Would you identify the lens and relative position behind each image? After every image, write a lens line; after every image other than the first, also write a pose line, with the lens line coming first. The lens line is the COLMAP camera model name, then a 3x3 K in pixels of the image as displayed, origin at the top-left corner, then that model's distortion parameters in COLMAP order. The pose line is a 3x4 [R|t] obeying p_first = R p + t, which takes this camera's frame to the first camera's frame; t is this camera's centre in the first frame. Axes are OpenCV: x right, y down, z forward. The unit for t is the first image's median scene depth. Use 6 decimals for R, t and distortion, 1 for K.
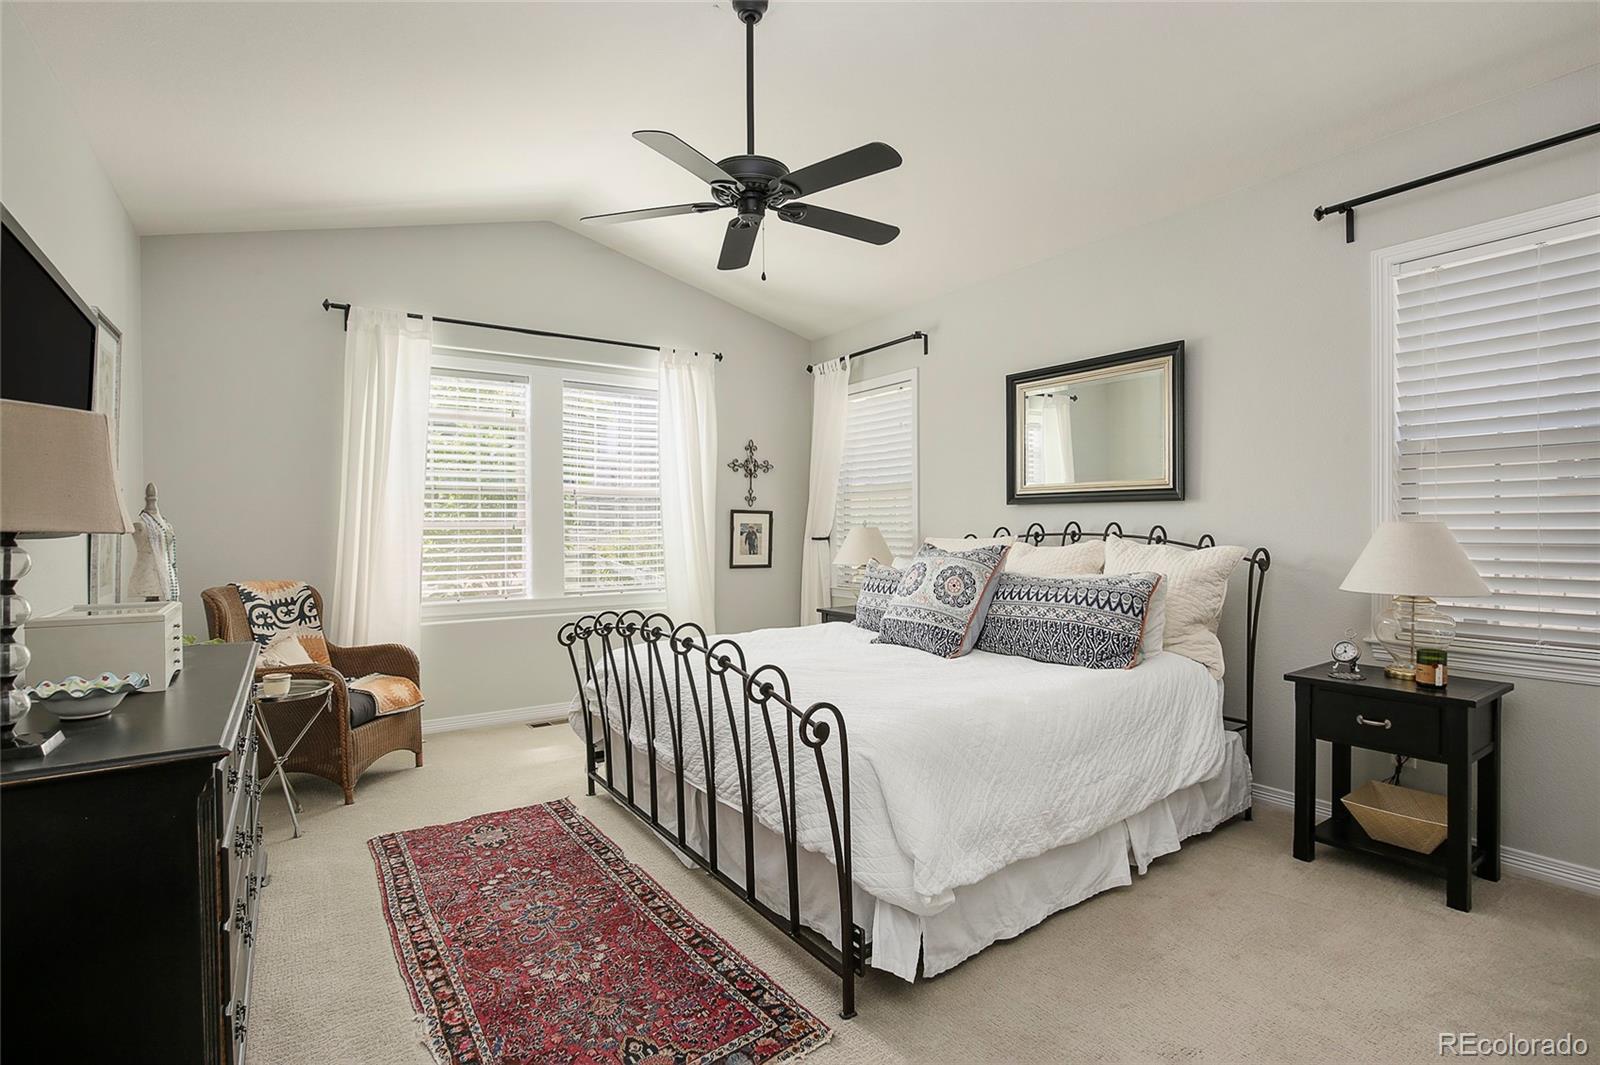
lens RADIAL K [[752.8, 0, 802.0], [0, 752.8, 528.9], [0, 0, 1]] dist [-0.034016, -0.000190]
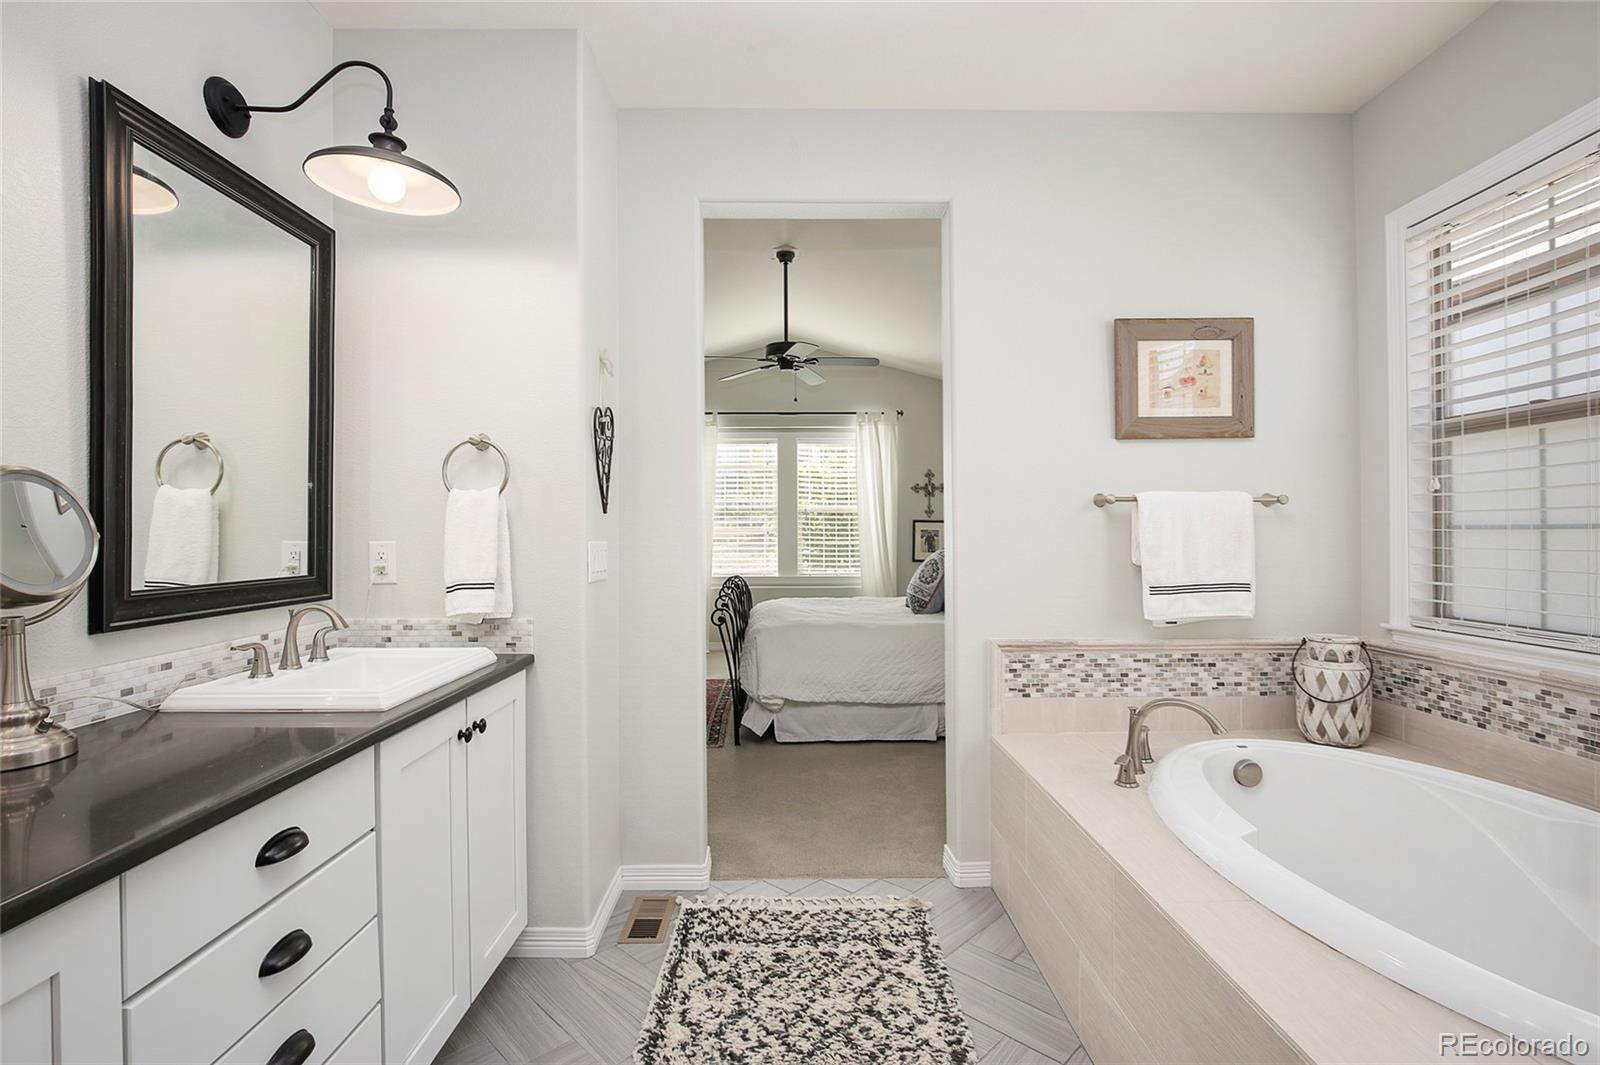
lens RADIAL K [[761.9, 0, 803.6], [0, 761.9, 538.6], [0, 0, 1]] dist [-0.028189, 0.001520]
pose [[0.824786, 0.007022, -0.565401, 0.539553], [-0.001342, 0.999944, 0.010462, -0.005367], [0.565443, -0.007870, 0.824750, -0.288601]]
